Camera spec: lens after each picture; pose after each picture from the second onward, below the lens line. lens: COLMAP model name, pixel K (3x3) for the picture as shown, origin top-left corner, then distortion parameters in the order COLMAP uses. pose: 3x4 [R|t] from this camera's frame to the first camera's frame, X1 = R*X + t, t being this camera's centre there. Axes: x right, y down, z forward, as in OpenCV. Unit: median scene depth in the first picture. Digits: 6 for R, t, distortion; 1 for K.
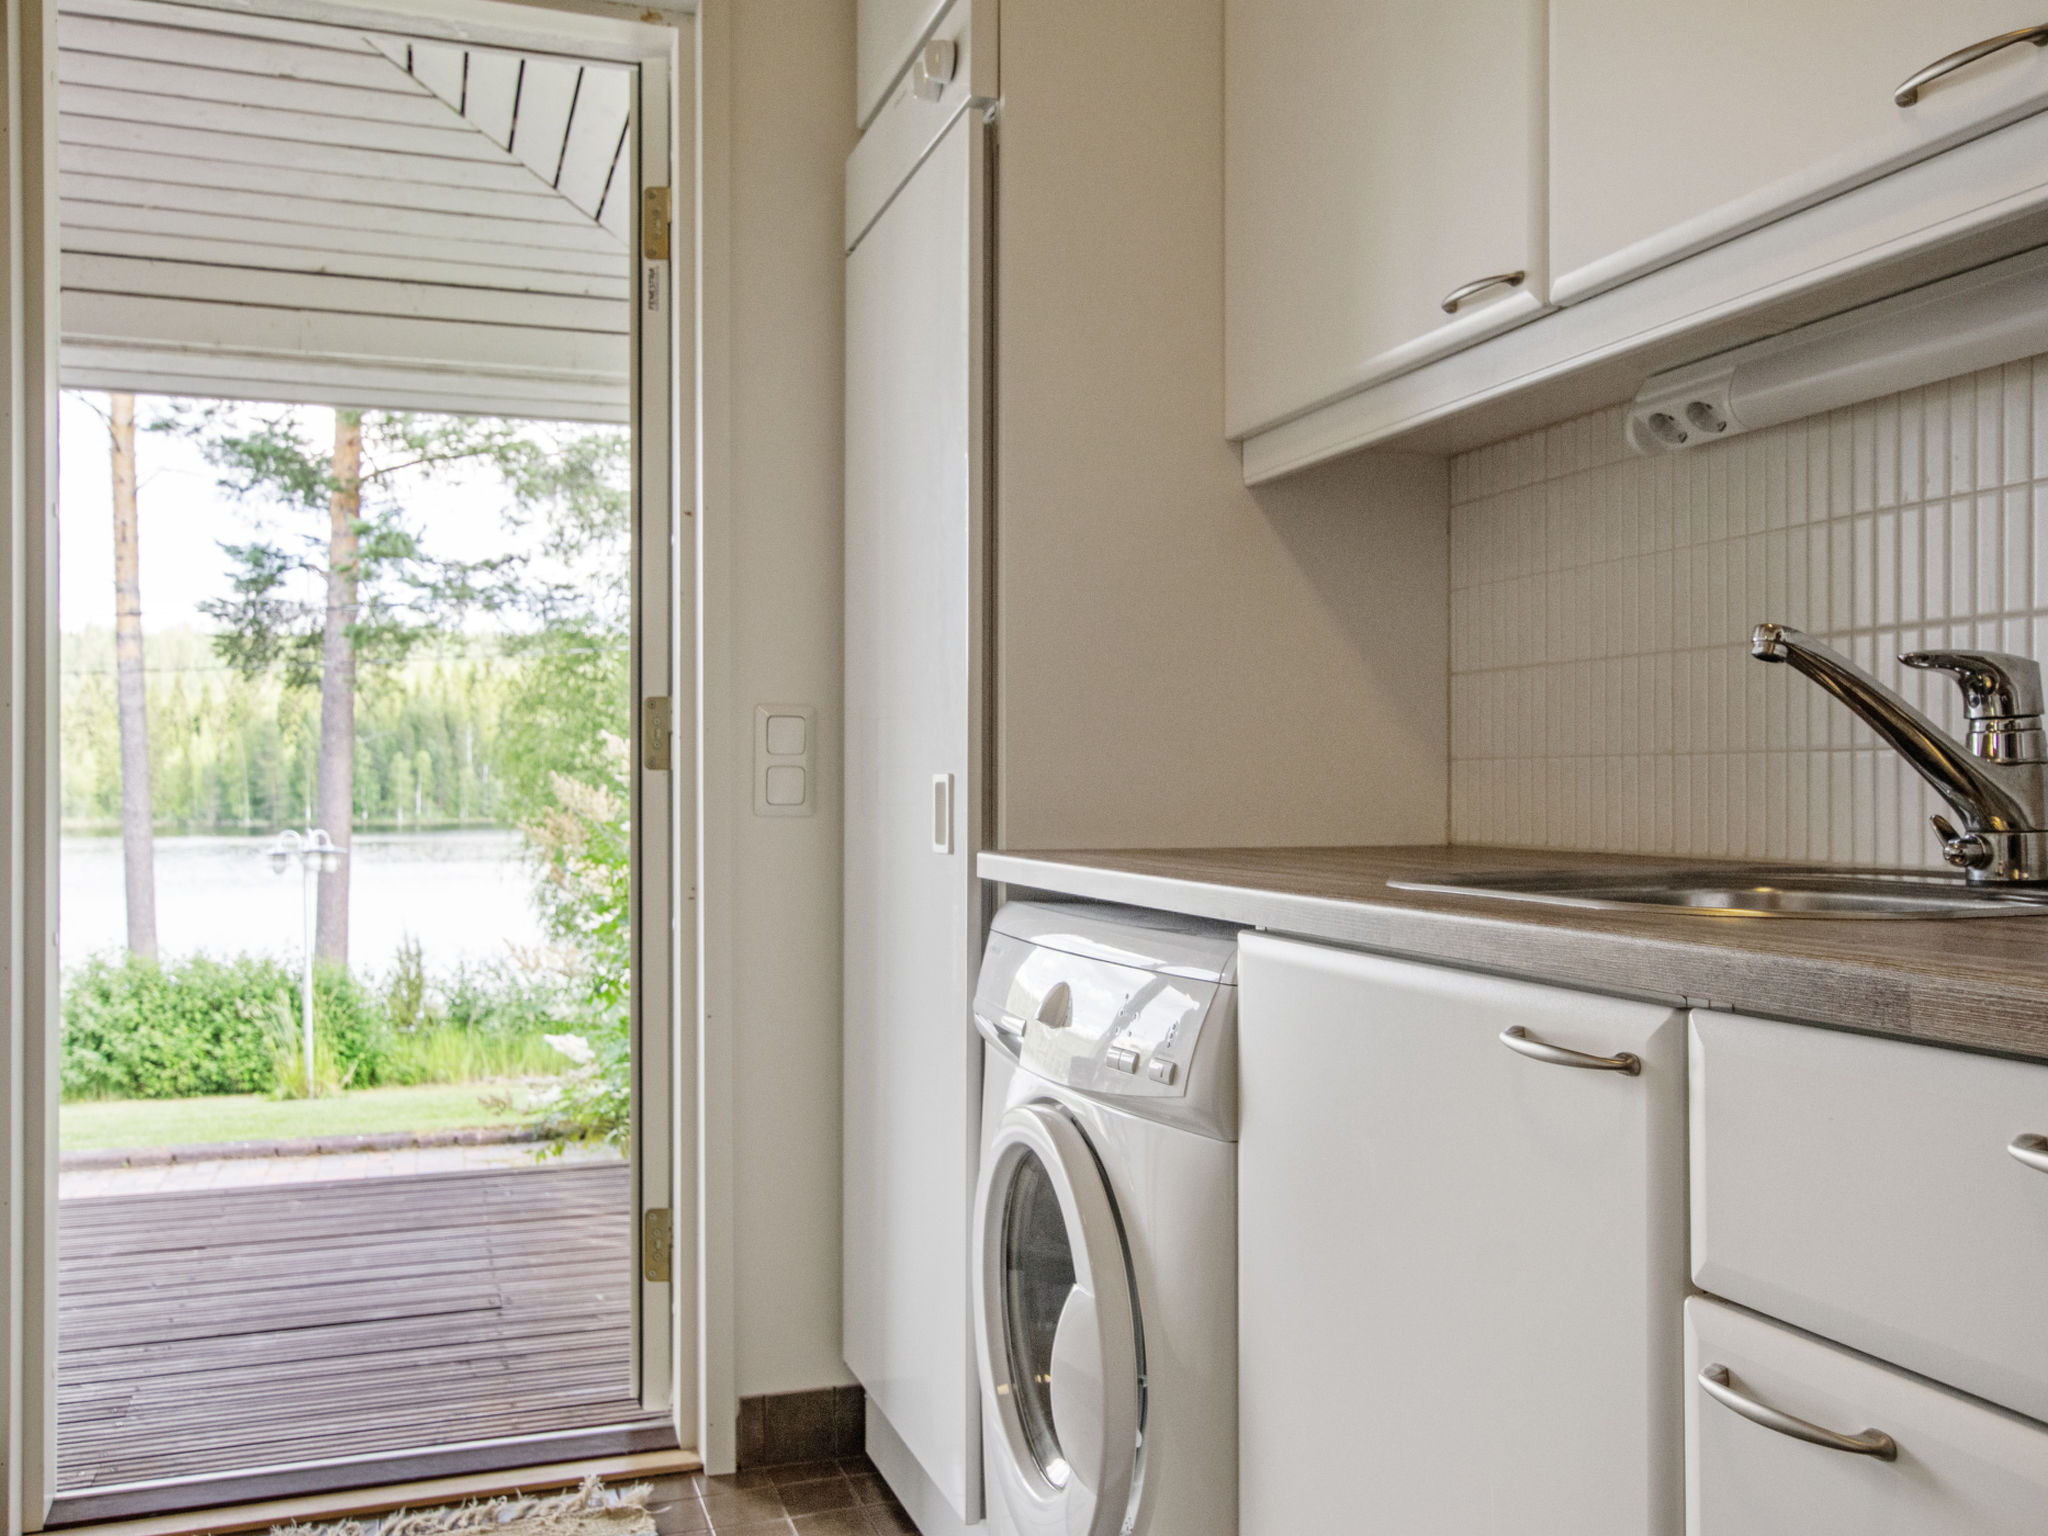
lens RADIAL K [[1715.6, 0, 1024.1], [0, 1715.6, 773.7], [0, 0, 1]] dist [-0.004045, -0.000744]
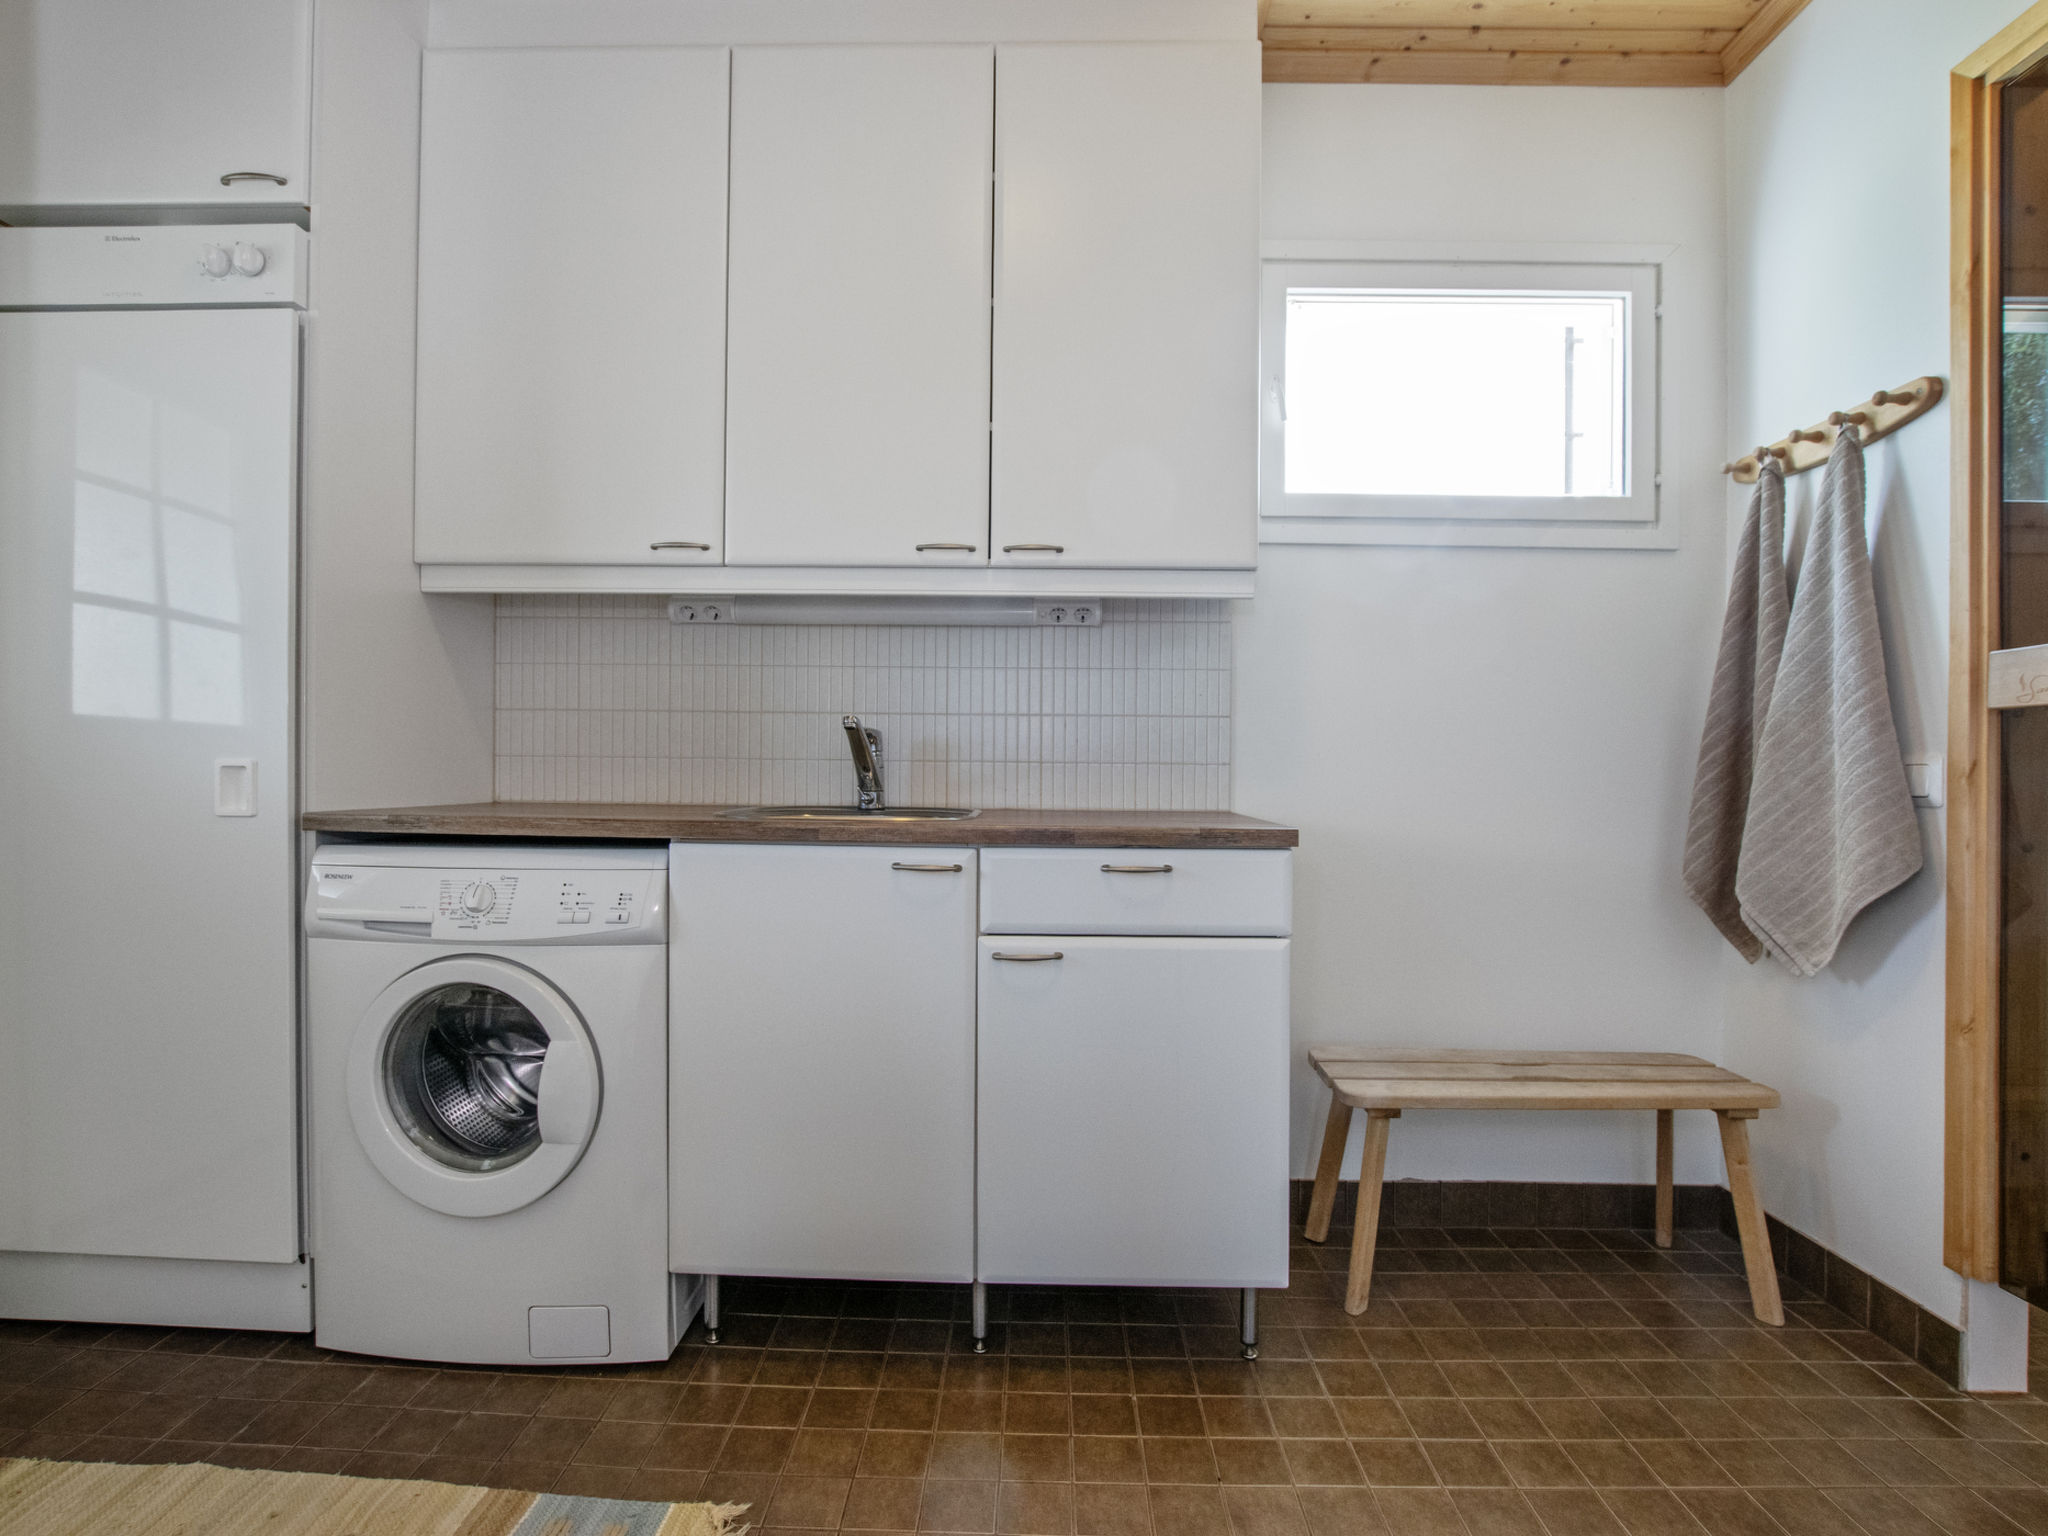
lens RADIAL K [[1058.7, 0, 1021.8], [0, 1058.7, 772.1], [0, 0, 1]] dist [-0.019650, -0.000151]
pose [[0.345740, 0.006721, 0.938306, -0.726165], [-0.024665, 0.999694, 0.001928, -0.007796], [-0.938006, -0.023810, 0.345800, 0.113621]]
